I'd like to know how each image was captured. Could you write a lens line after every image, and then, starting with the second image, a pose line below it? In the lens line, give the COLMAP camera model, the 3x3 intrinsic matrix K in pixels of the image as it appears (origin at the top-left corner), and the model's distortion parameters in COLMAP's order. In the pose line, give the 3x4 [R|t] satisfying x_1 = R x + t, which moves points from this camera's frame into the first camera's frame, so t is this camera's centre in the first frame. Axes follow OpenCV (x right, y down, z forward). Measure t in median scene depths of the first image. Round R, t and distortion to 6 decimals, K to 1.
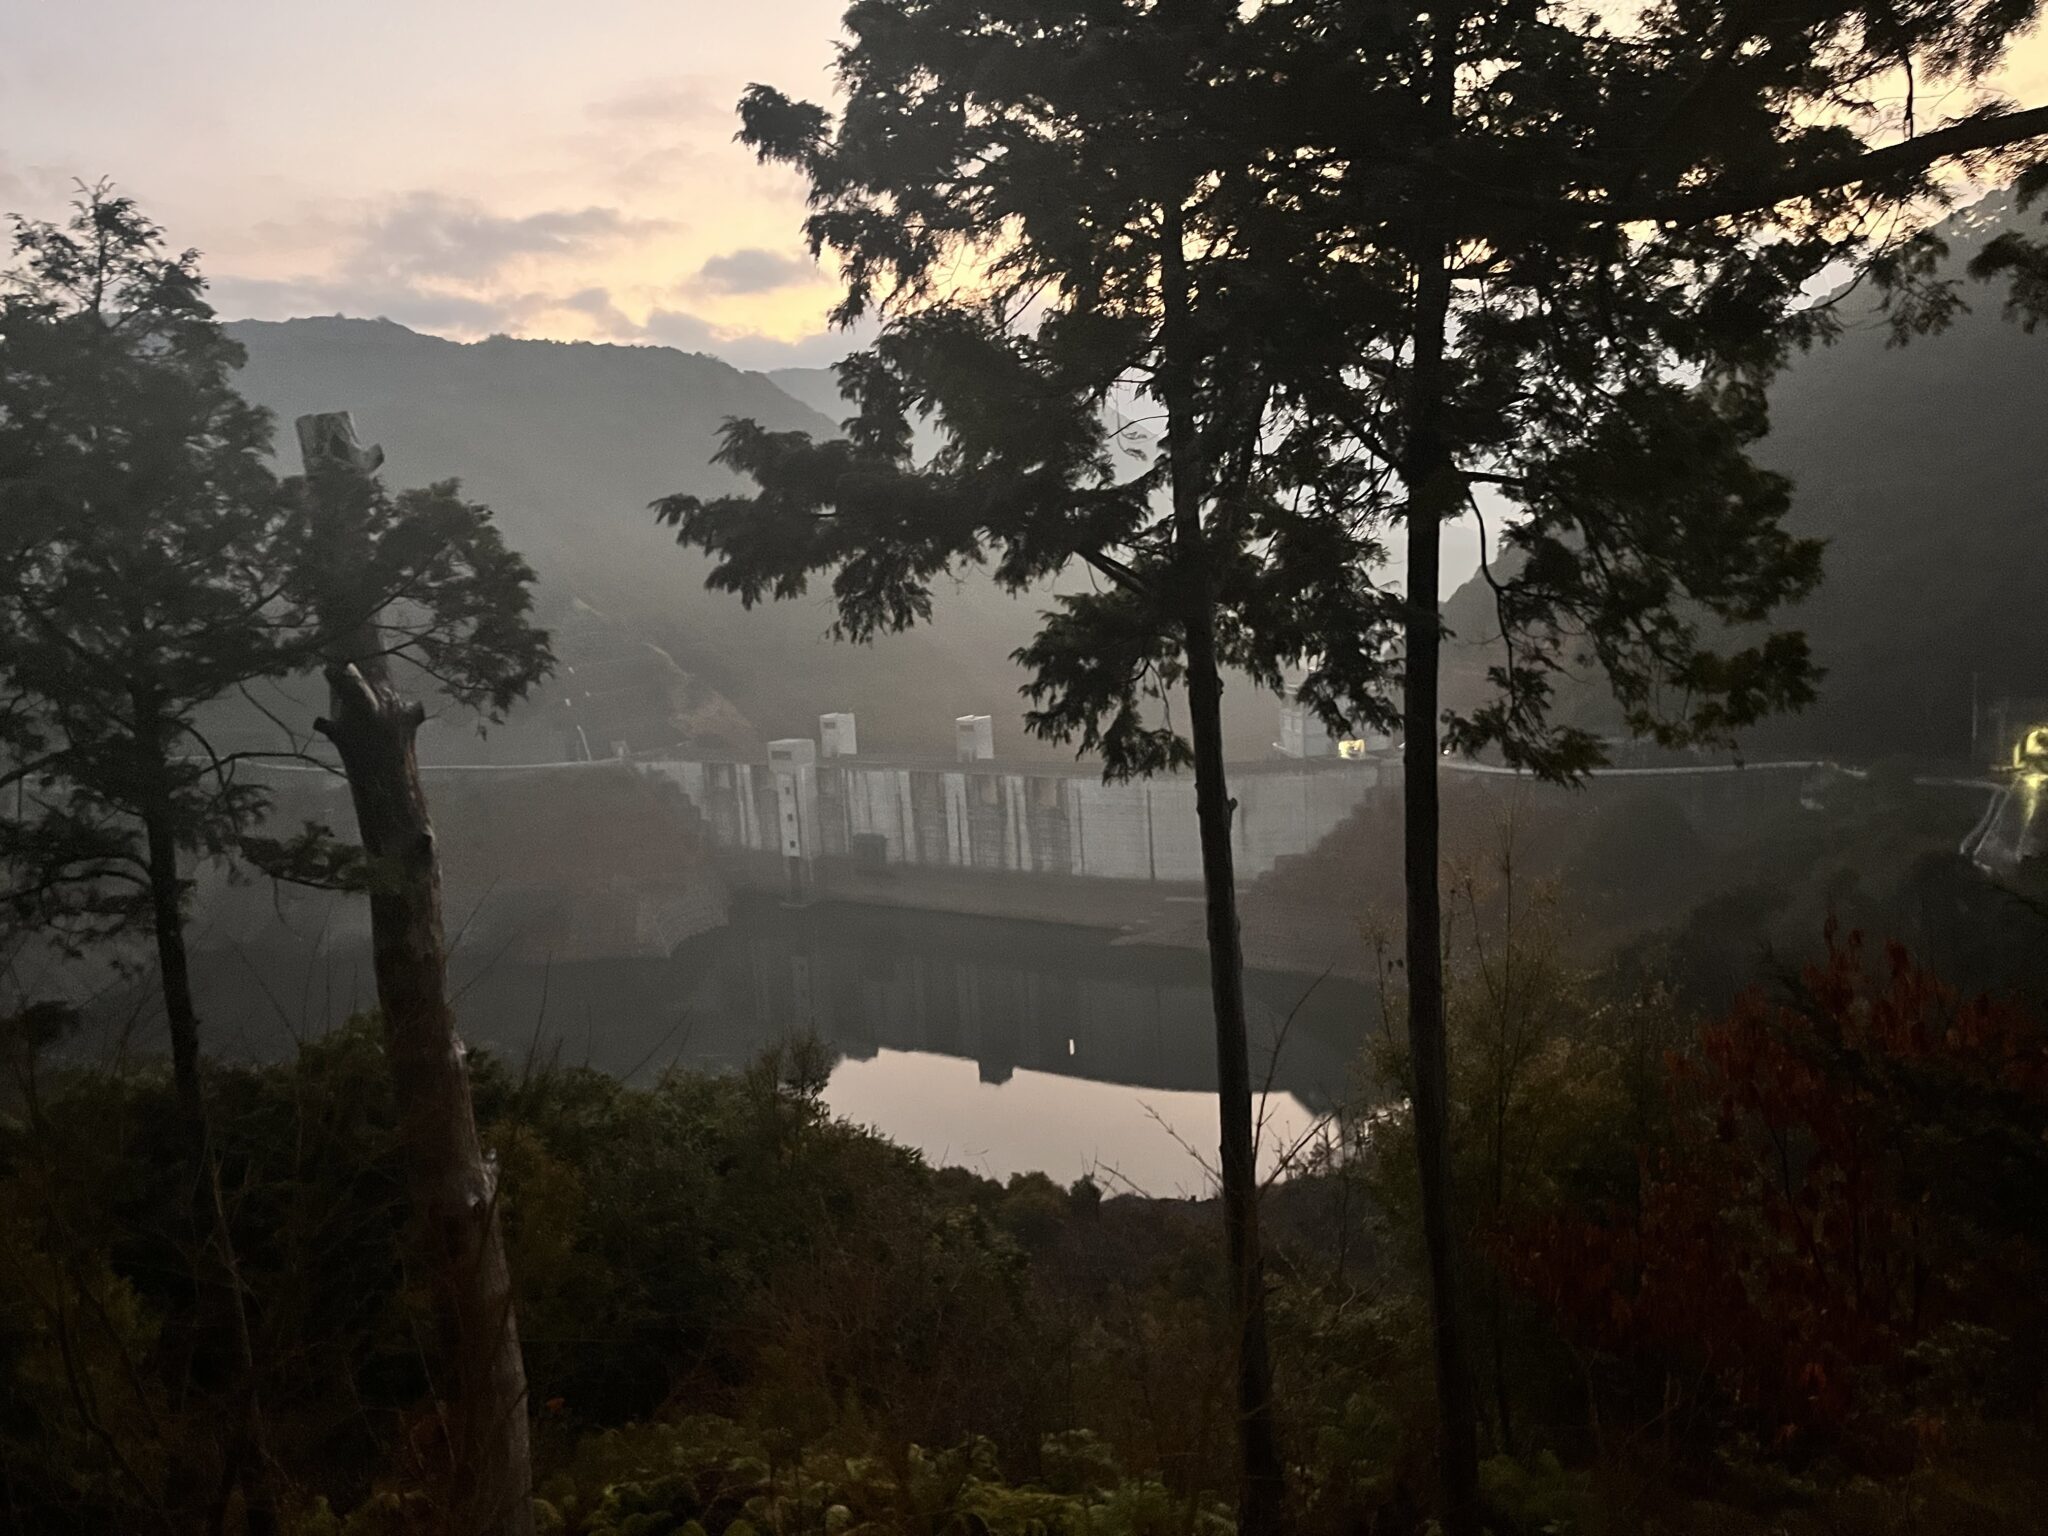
lens RADIAL K [[1560.0, 0, 1012.8], [0, 1560.0, 767.7], [0, 0, 1]] dist [0.077466, -0.111583]
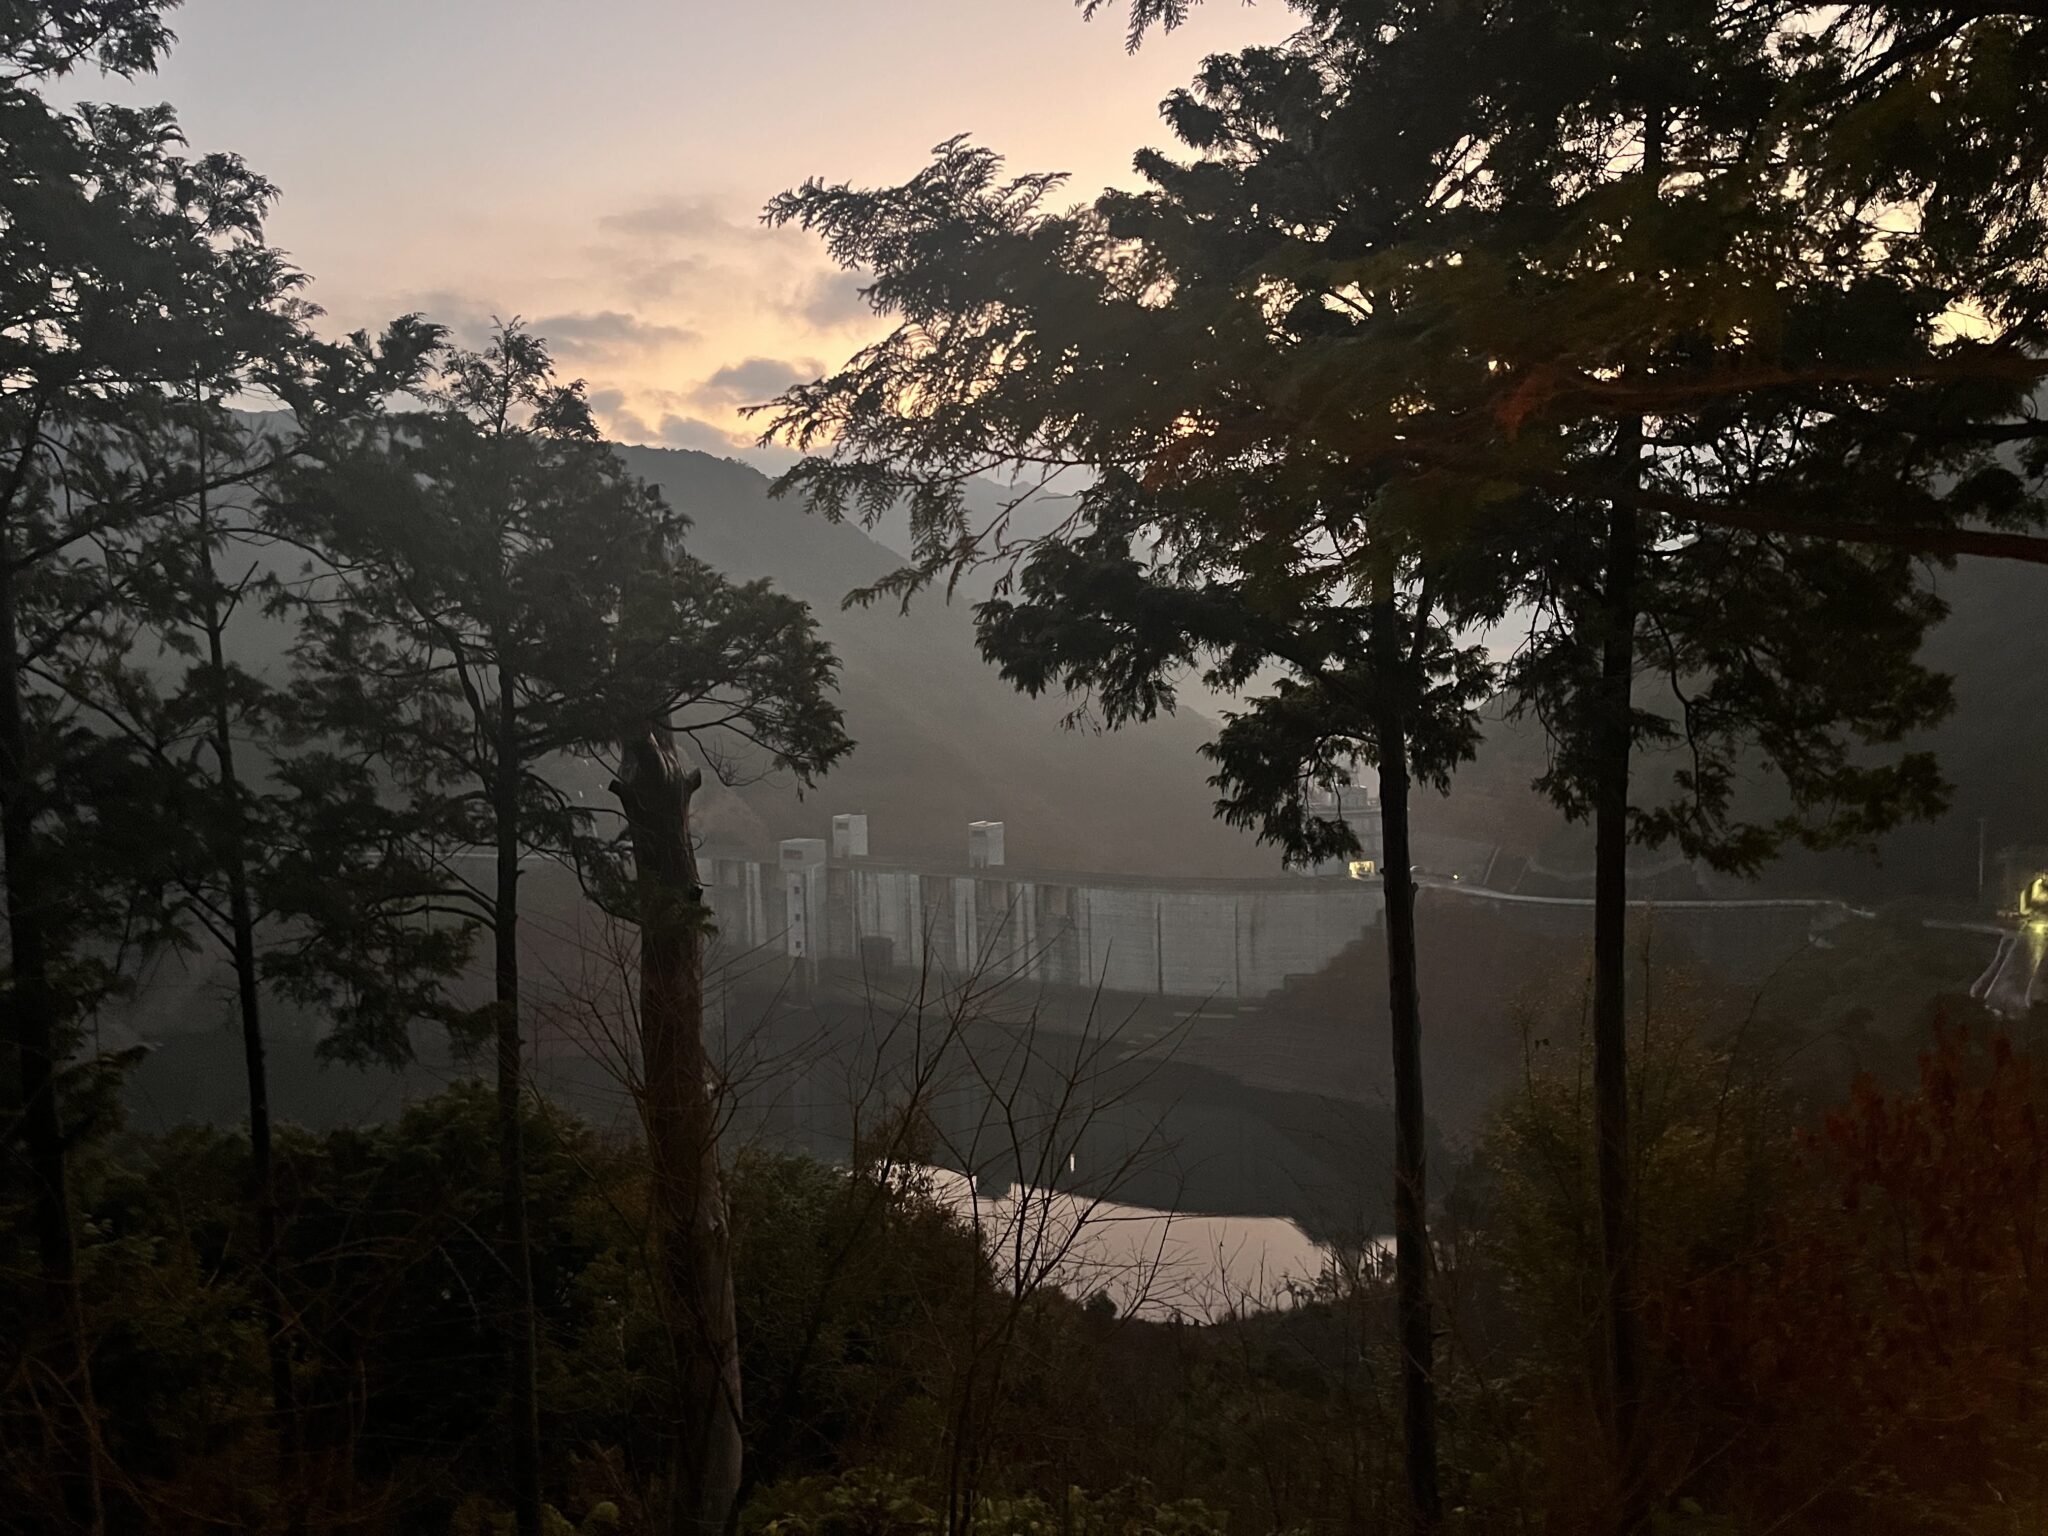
lens RADIAL K [[1564.5, 0, 1022.9], [0, 1564.5, 742.4], [0, 0, 1]] dist [0.075240, -0.112384]
pose [[0.999274, 0.037885, 0.004082, -0.129956], [-0.037396, 0.995614, -0.085754, 0.023562], [-0.007313, 0.085539, 0.996308, -0.114487]]
